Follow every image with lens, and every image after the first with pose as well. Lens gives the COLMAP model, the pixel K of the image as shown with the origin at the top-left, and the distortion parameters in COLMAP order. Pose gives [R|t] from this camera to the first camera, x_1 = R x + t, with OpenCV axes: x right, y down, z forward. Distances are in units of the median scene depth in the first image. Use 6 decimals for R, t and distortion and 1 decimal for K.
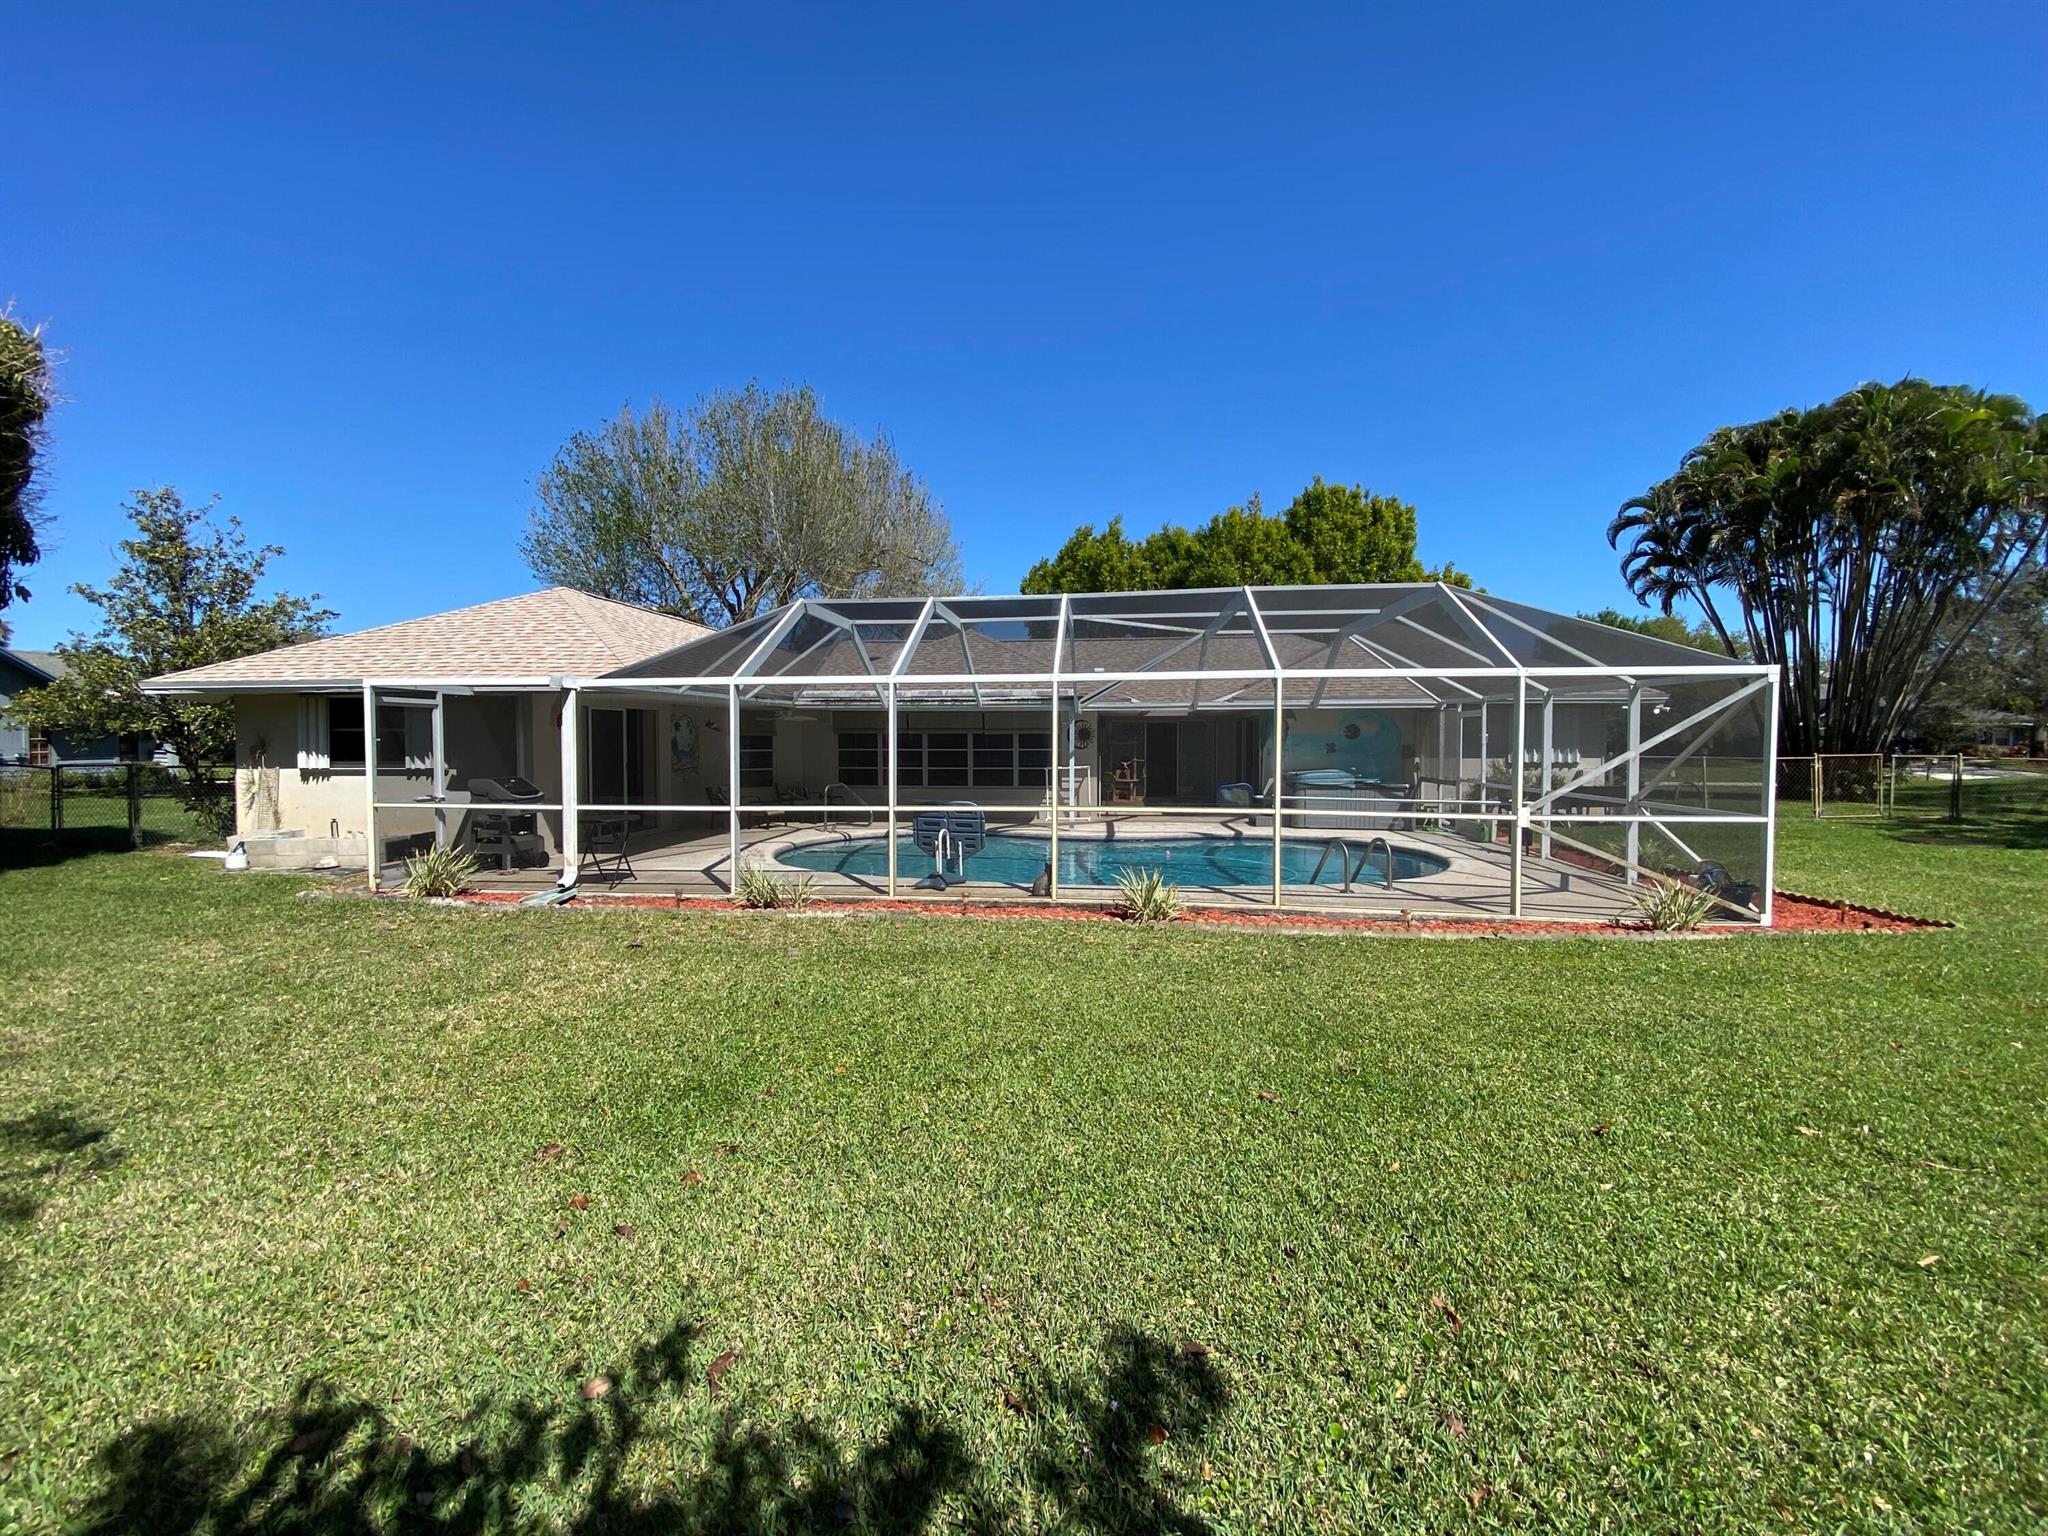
lens RADIAL K [[822.5, 0, 1017.8], [0, 822.5, 768.0], [0, 0, 1]] dist [0.000589, 0.000052]
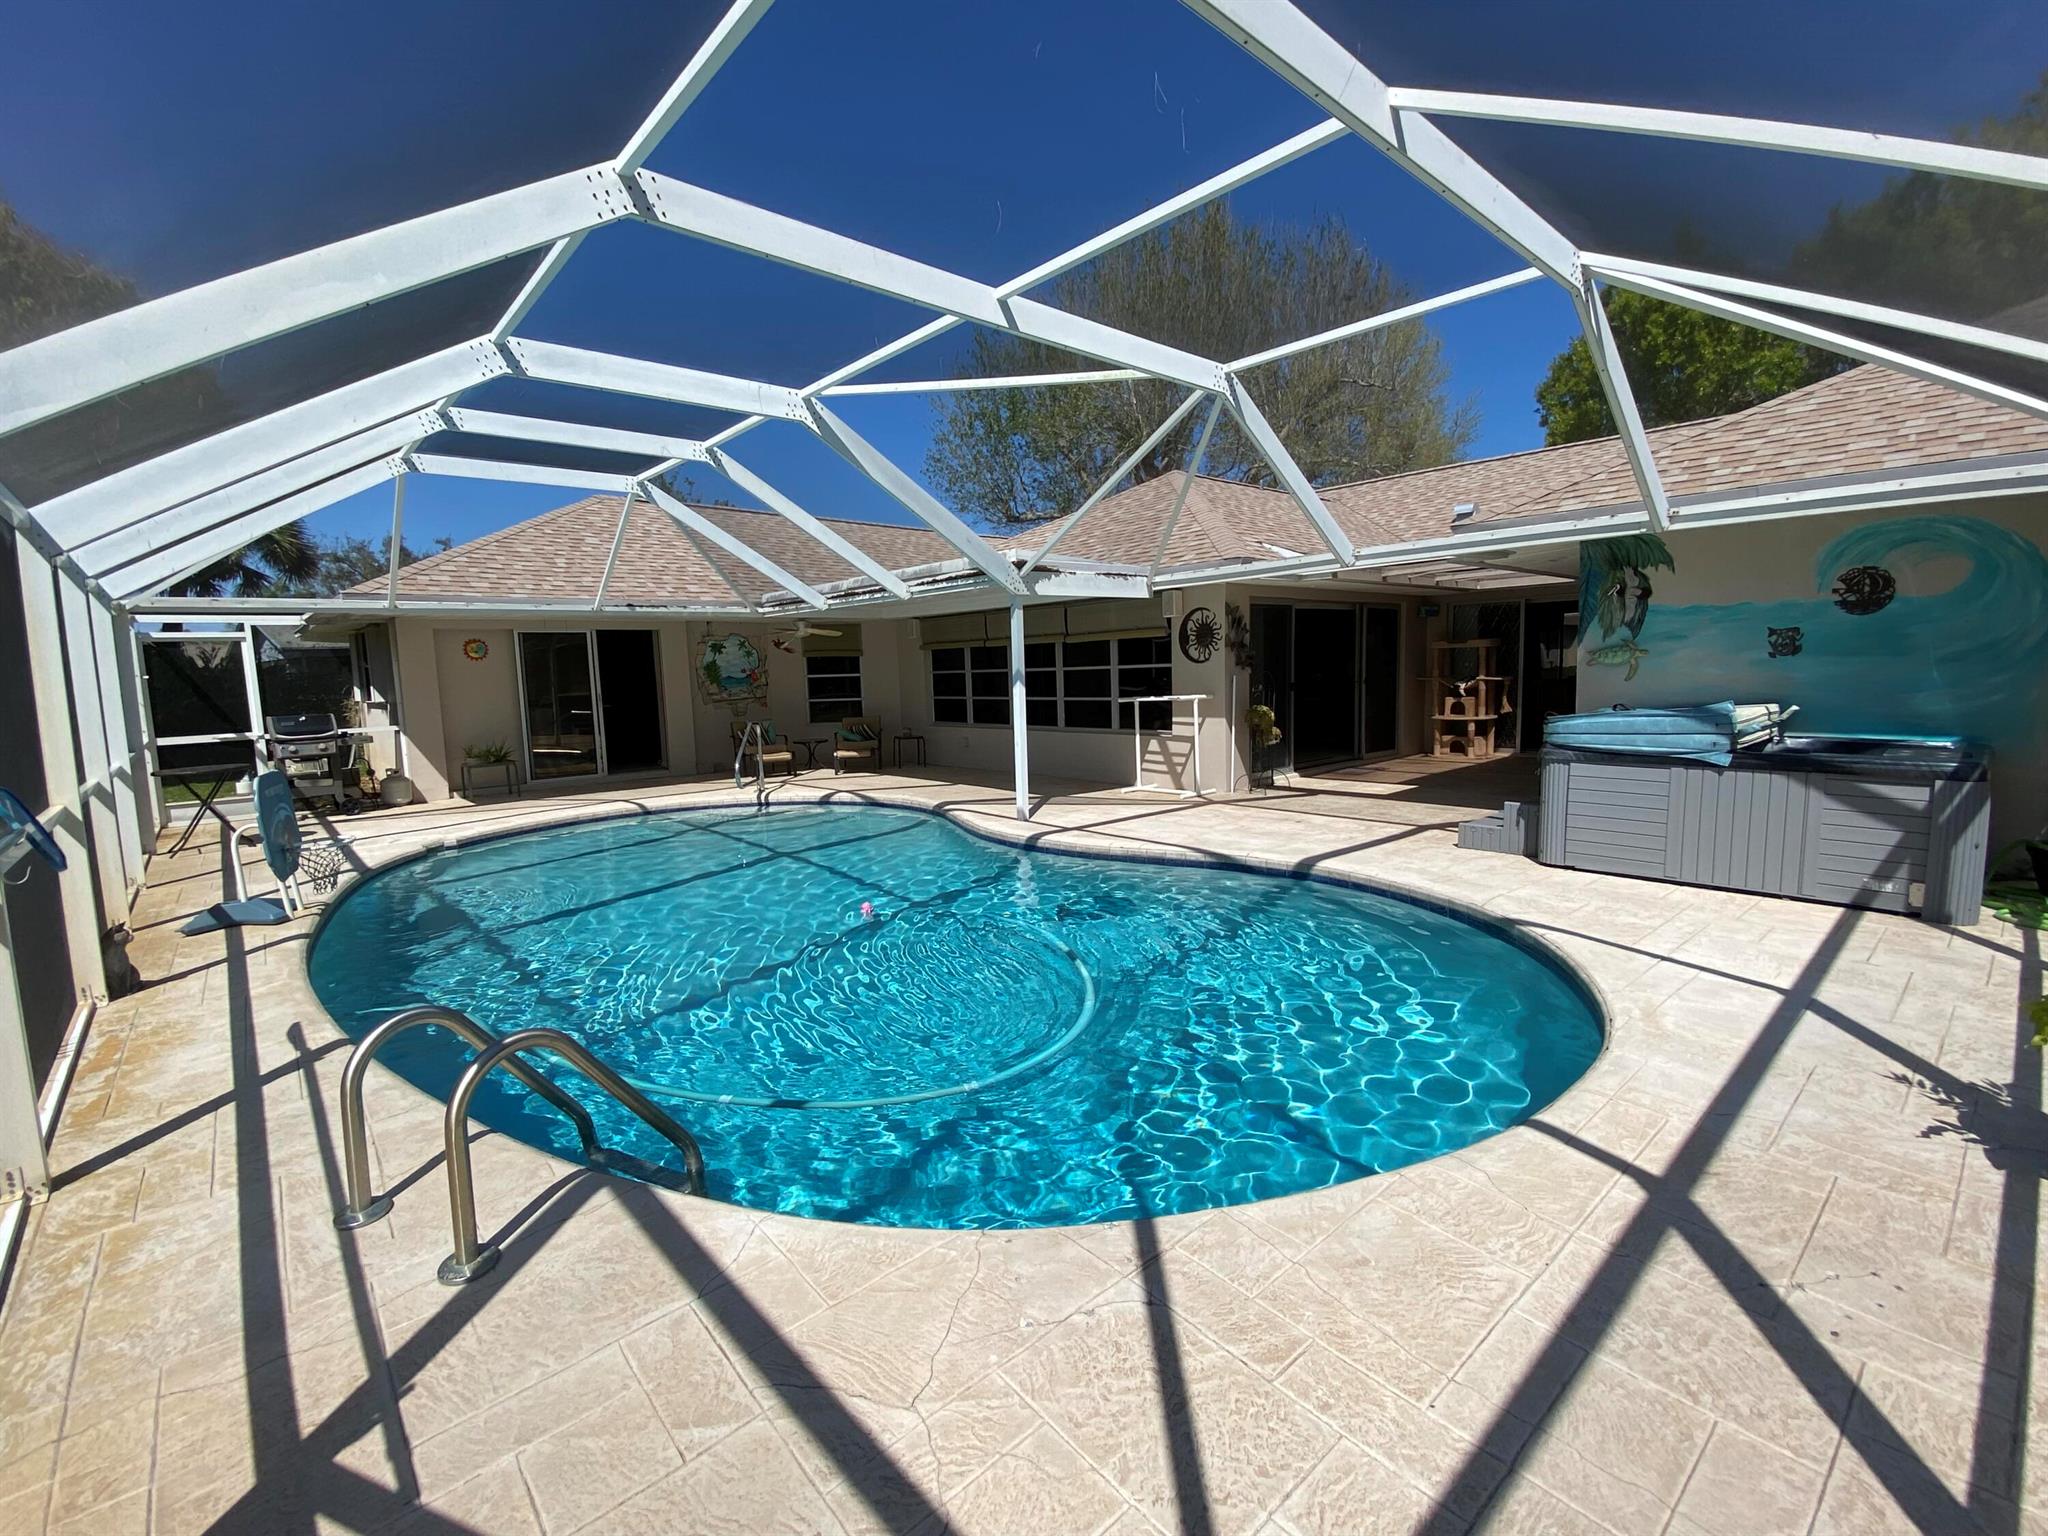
lens RADIAL K [[912.6, 0, 1038.3], [0, 912.6, 775.8], [0, 0, 1]] dist [0.004775, -0.000100]
pose [[0.766641, 0.052849, -0.639898, 0.374594], [0.010420, 0.995451, 0.094699, -0.007147], [0.641992, -0.079268, 0.762603, 0.470531]]
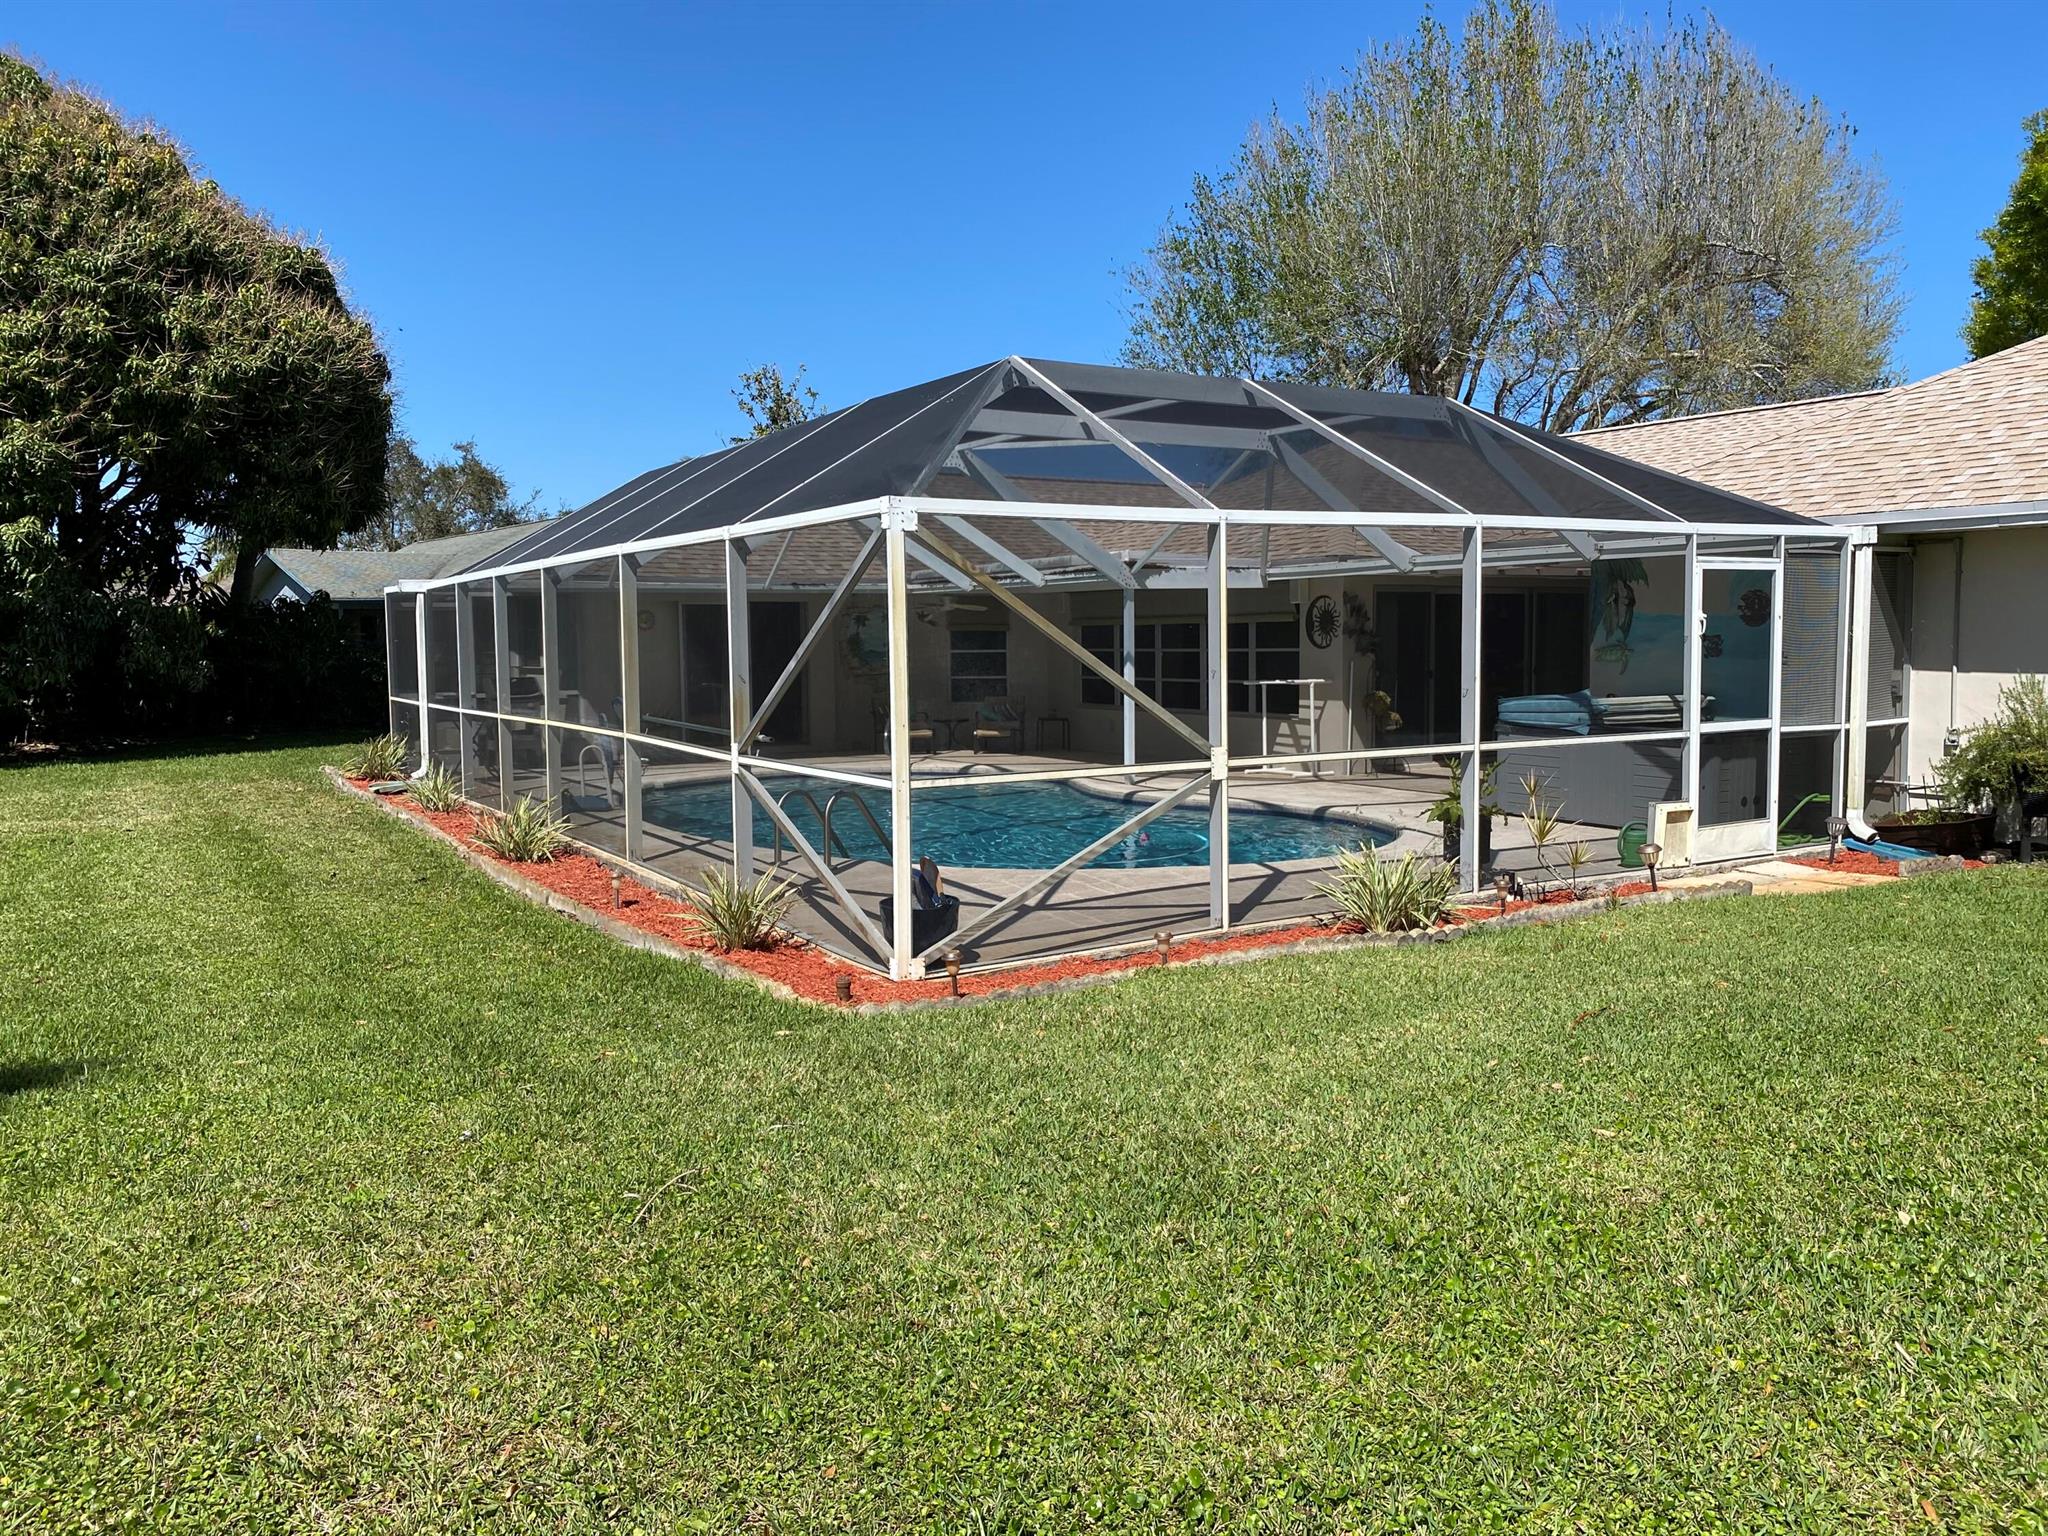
lens RADIAL K [[1559.1, 0, 1019.3], [0, 1559.1, 766.3], [0, 0, 1]] dist [-0.016190, -0.003590]
pose [[0.623814, 0.057434, -0.779460, 0.754383], [-0.014152, 0.997963, 0.062208, -0.006165], [0.781445, -0.027775, 0.623356, 0.191577]]
